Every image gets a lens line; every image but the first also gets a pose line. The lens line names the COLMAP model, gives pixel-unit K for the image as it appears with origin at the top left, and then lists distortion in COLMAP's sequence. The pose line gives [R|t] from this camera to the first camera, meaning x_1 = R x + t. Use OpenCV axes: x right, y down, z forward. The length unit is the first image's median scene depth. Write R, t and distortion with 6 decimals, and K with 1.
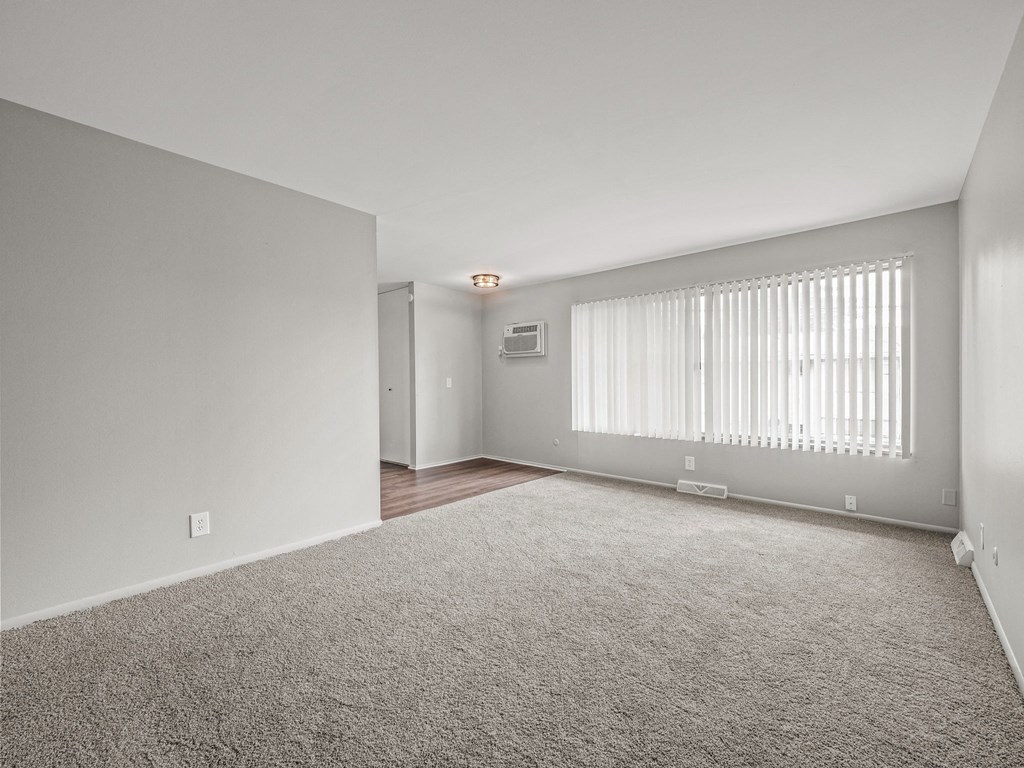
lens RADIAL K [[437.3, 0, 512.0], [0, 437.3, 384.0], [0, 0, 1]] dist [0.000863, 0.000086]
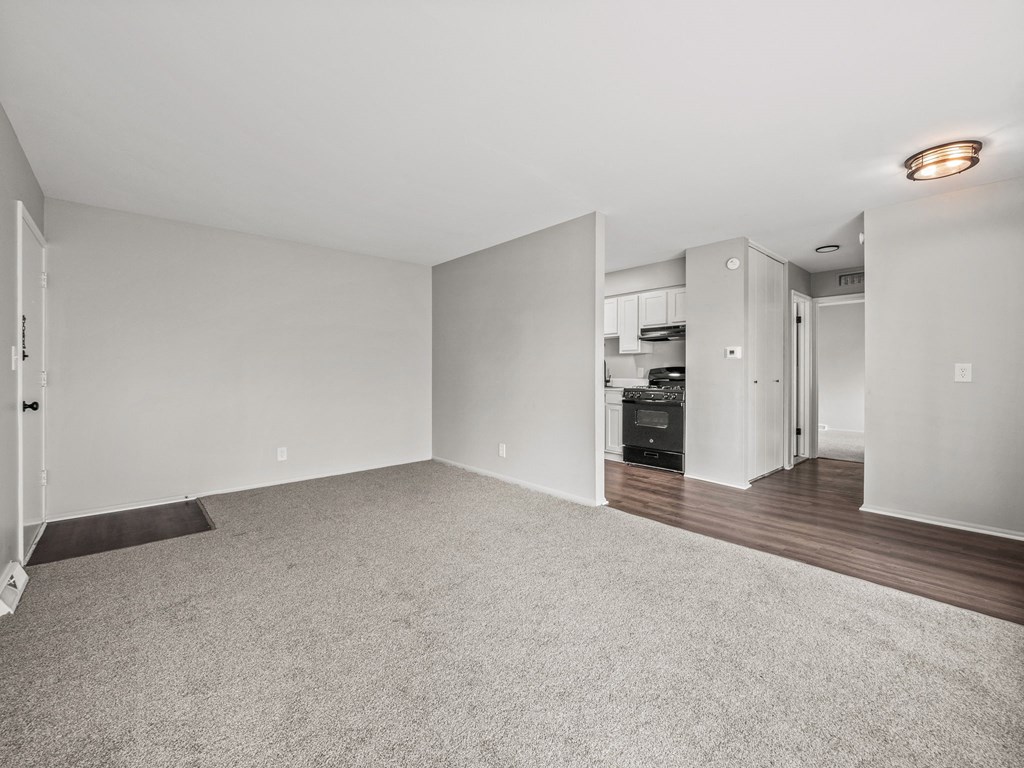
lens RADIAL K [[437.3, 0, 512.0], [0, 437.3, 384.0], [0, 0, 1]] dist [0.000863, 0.000086]
pose [[-0.140934, 0.020114, -0.989815, 0.581155], [-0.011789, 0.999689, 0.021993, 0.008050], [0.989949, 0.014769, -0.140653, 0.732373]]
